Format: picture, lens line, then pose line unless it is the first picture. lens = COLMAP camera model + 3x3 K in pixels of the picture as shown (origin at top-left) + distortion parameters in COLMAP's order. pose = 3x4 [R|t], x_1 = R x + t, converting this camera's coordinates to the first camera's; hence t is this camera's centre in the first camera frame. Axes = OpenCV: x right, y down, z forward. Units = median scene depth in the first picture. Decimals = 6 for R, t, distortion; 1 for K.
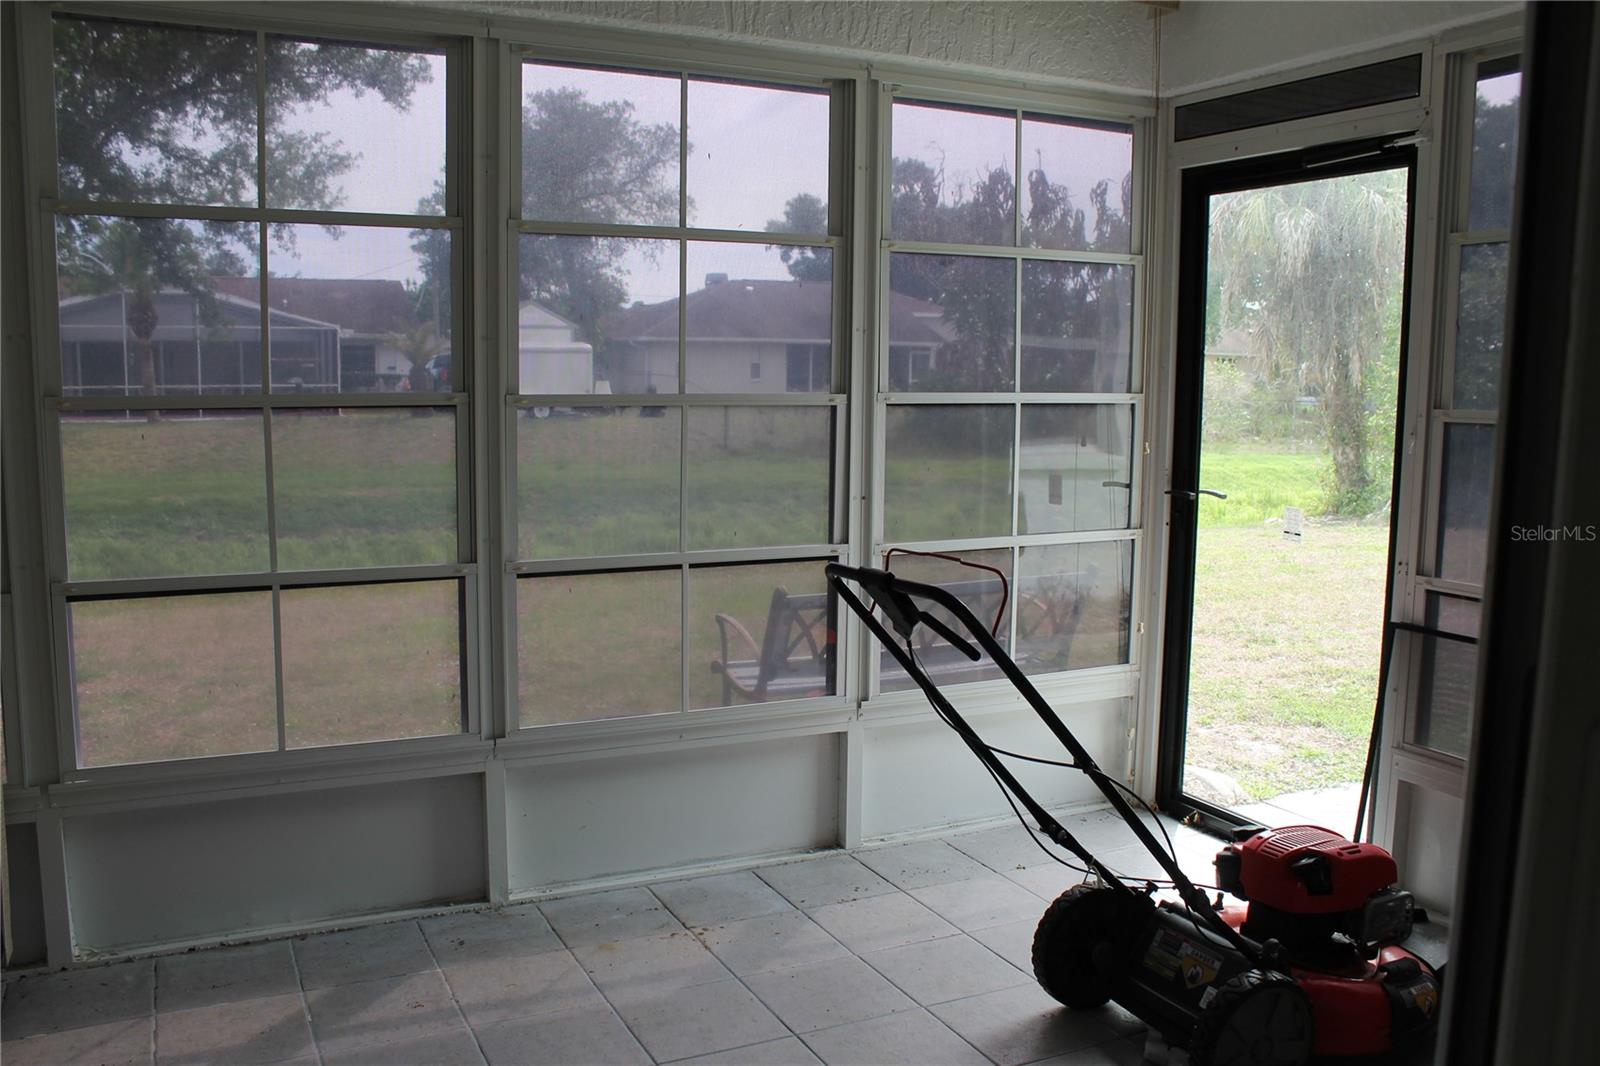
lens RADIAL K [[1346.8, 0, 792.3], [0, 1346.8, 531.2], [0, 0, 1]] dist [-0.157612, 0.132745]
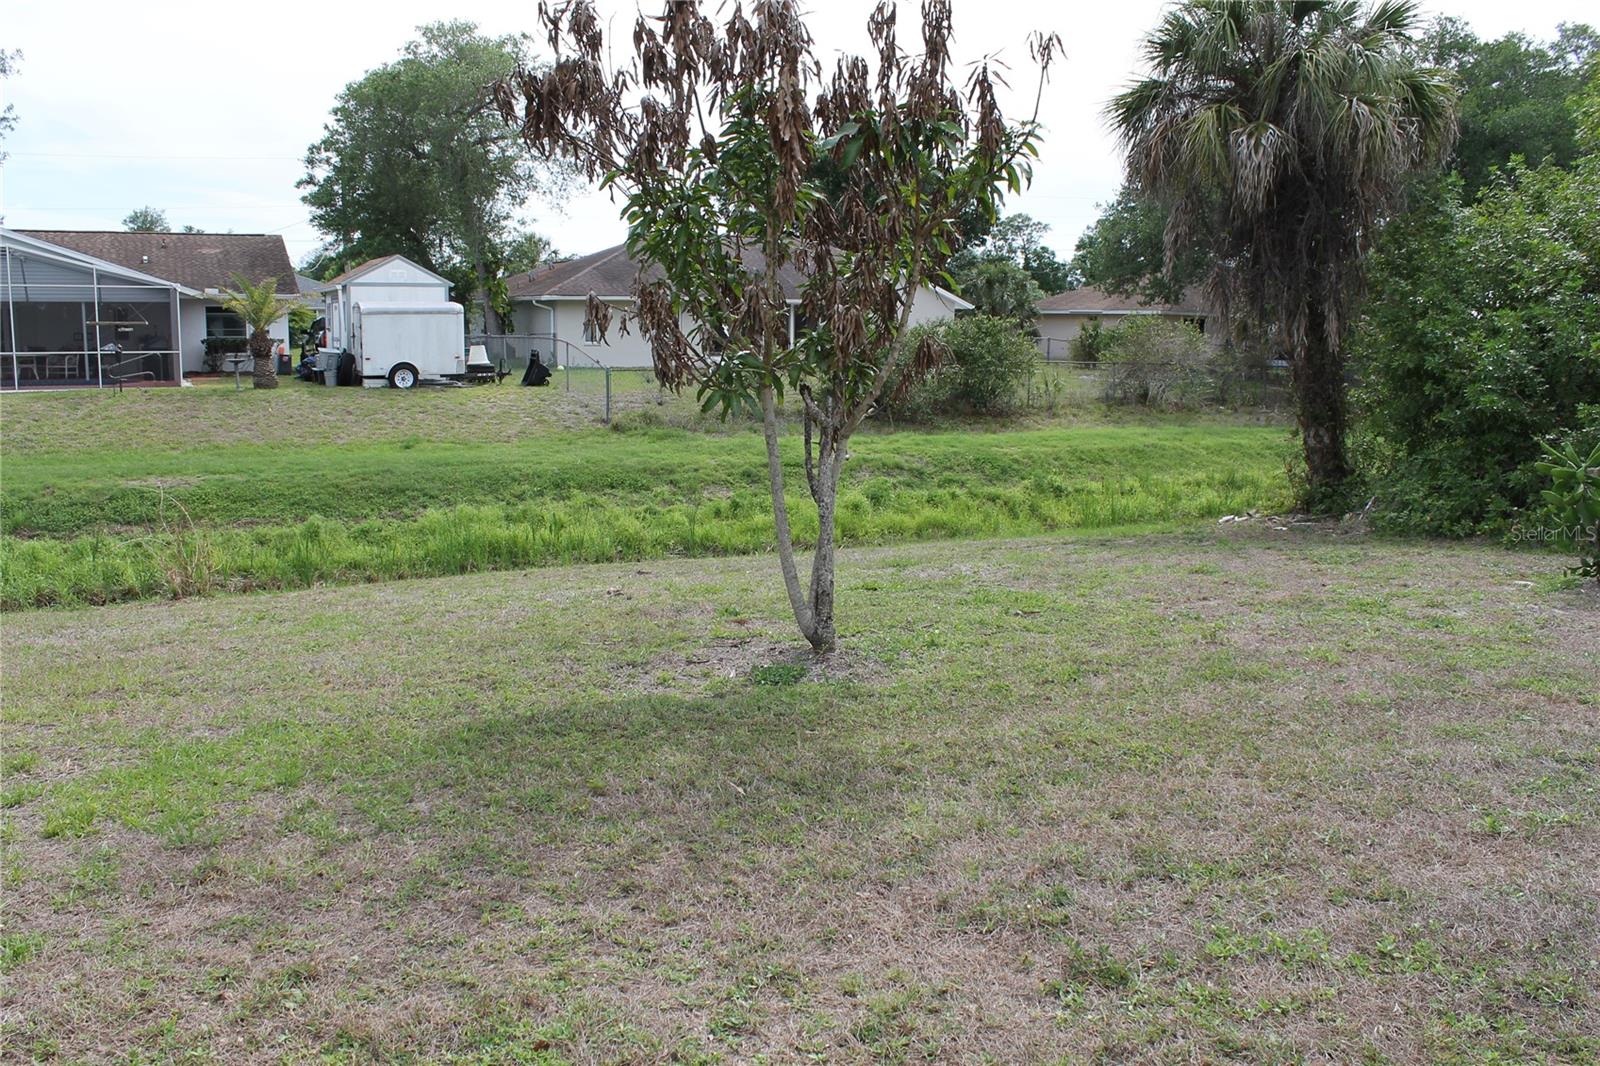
lens RADIAL K [[1346.8, 0, 792.3], [0, 1346.8, 531.2], [0, 0, 1]] dist [-0.157612, 0.132745]
pose [[0.999869, -0.003134, 0.015867, 0.067151], [0.002682, 0.999592, 0.028426, -0.018899], [-0.015949, -0.028379, 0.999470, 0.155327]]
